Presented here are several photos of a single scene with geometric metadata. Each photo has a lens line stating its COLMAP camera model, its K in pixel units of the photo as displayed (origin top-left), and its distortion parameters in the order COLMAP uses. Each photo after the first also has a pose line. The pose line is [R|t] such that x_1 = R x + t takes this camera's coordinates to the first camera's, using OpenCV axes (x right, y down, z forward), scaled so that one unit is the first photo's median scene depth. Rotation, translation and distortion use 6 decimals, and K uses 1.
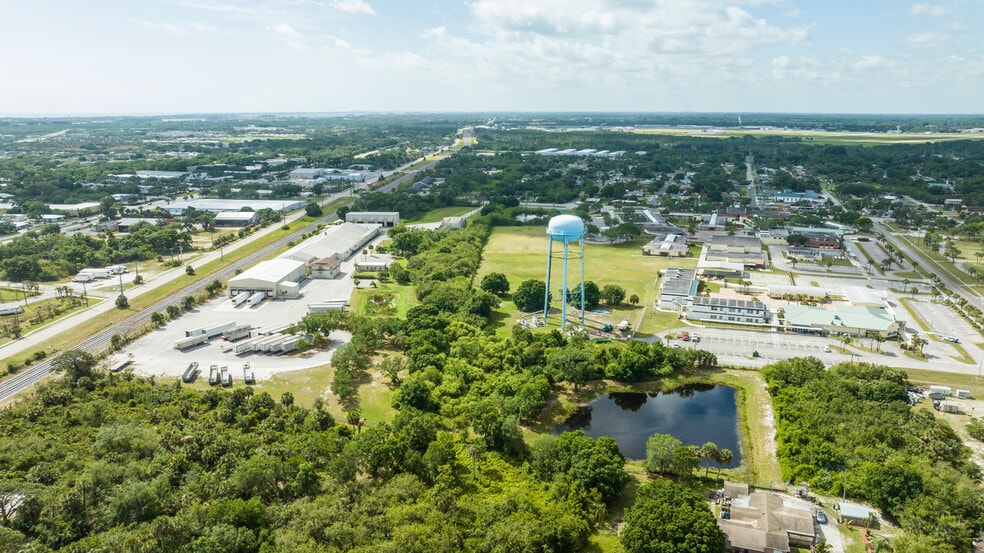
lens RADIAL K [[682.5, 0, 491.9], [0, 682.5, 277.2], [0, 0, 1]] dist [-0.036178, 0.030012]
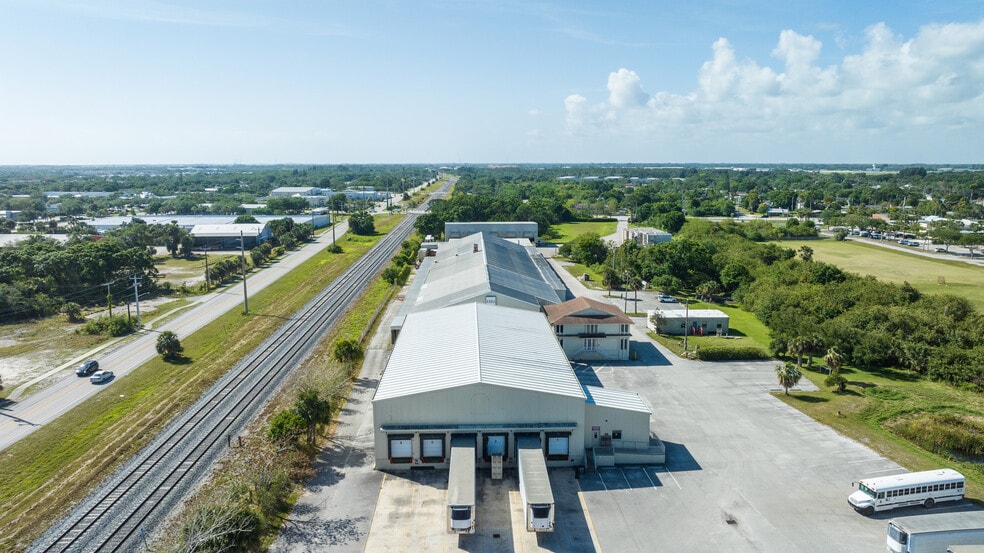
lens RADIAL K [[682.5, 0, 489.6], [0, 682.5, 271.4], [0, 0, 1]] dist [-0.036178, 0.030012]
pose [[0.995574, -0.016746, 0.092481, -0.300180], [0.024481, 0.996236, -0.083159, -0.014109], [-0.090740, 0.085055, 0.992236, 0.616821]]
